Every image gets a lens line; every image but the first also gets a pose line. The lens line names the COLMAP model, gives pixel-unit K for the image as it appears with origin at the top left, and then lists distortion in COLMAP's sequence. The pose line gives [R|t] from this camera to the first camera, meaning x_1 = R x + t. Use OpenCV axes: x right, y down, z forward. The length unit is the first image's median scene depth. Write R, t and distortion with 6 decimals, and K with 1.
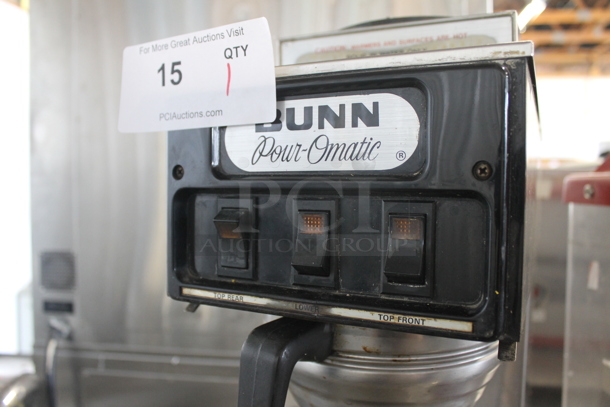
lens RADIAL K [[497.9, 0, 306.1], [0, 497.9, 202.3], [0, 0, 1]] dist [-0.104023, 0.007077]
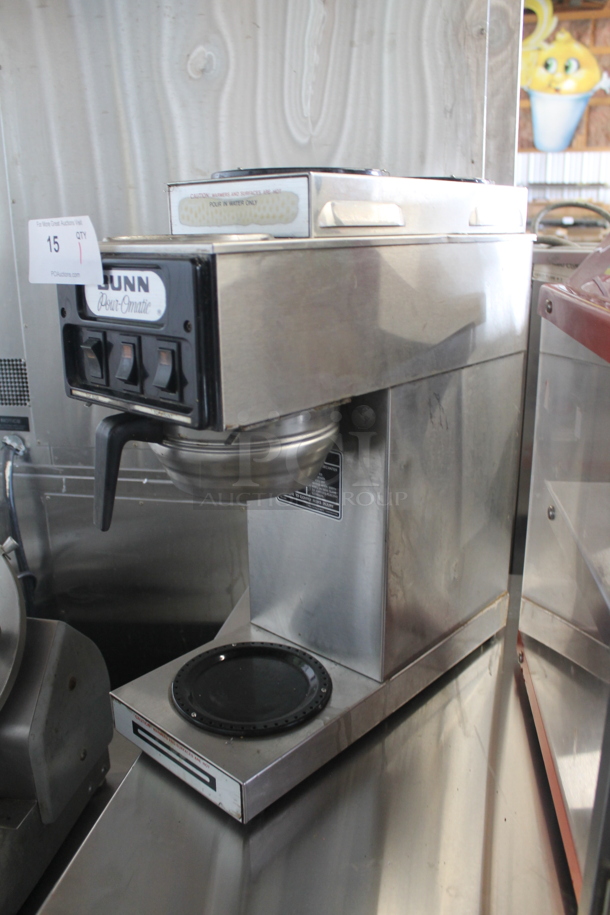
lens RADIAL K [[746.8, 0, 304.8], [0, 746.8, 456.4], [0, 0, 1]] dist [-0.104023, 0.007077]
pose [[0.966914, 0.056980, -0.248656, 1.119472], [0.008505, 0.966993, 0.254661, -0.220918], [0.254959, -0.248350, 0.934515, -1.084748]]
